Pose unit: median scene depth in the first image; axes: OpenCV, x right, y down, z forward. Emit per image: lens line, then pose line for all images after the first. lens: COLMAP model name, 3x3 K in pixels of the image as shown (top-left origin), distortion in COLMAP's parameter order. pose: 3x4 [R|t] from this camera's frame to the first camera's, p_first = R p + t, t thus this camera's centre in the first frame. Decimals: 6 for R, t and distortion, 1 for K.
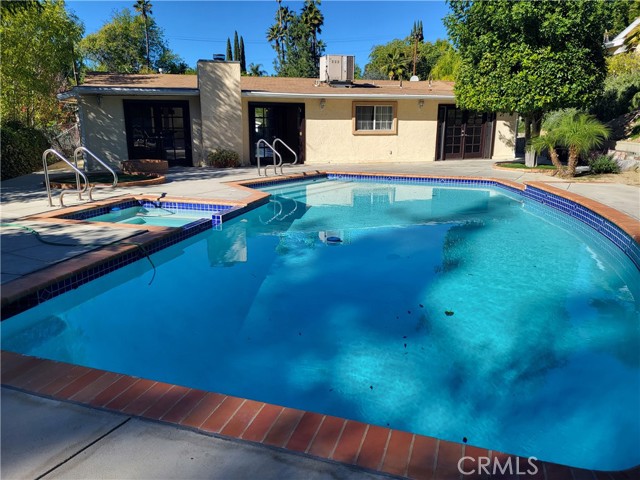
lens RADIAL K [[486.4, 0, 322.4], [0, 486.4, 242.3], [0, 0, 1]] dist [0.039710, -0.036959]
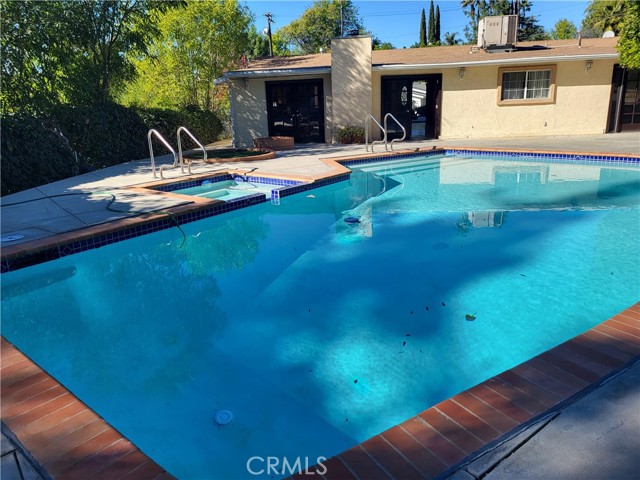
lens RADIAL K [[486.4, 0, 319.9], [0, 486.4, 238.1], [0, 0, 1]] dist [0.039710, -0.036959]
pose [[0.917592, 0.071035, -0.391126, 0.146643], [-0.054563, 0.997098, 0.053085, -0.007025], [0.393762, -0.027370, 0.918805, 0.035711]]
